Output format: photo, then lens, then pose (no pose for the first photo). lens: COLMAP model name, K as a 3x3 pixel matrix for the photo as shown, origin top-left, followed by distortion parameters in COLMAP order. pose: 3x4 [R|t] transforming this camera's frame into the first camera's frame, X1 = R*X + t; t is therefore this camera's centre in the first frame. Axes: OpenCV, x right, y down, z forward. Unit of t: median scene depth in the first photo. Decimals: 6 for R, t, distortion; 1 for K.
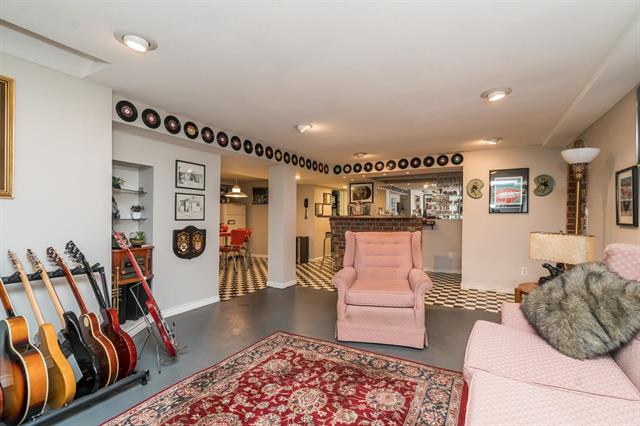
lens RADIAL K [[300.1, 0, 320.0], [0, 300.1, 213.0], [0, 0, 1]] dist [0.000320, -0.000062]
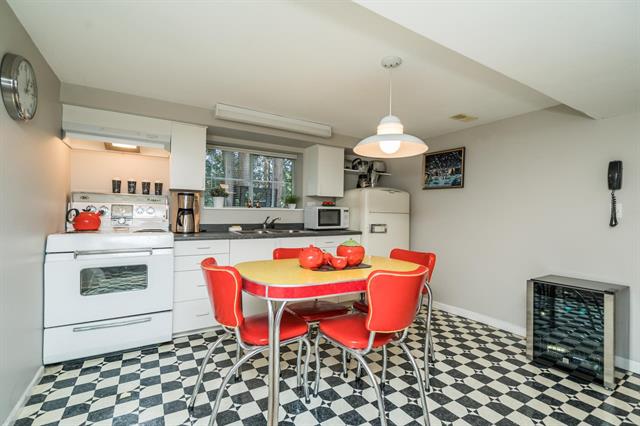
lens RADIAL K [[300.1, 0, 320.0], [0, 300.1, 213.0], [0, 0, 1]] dist [0.000320, -0.000062]
pose [[0.877031, 0.010565, -0.480318, -0.162619], [-0.010269, 0.999942, 0.003245, 0.007937], [0.480325, 0.002087, 0.877088, 0.585559]]
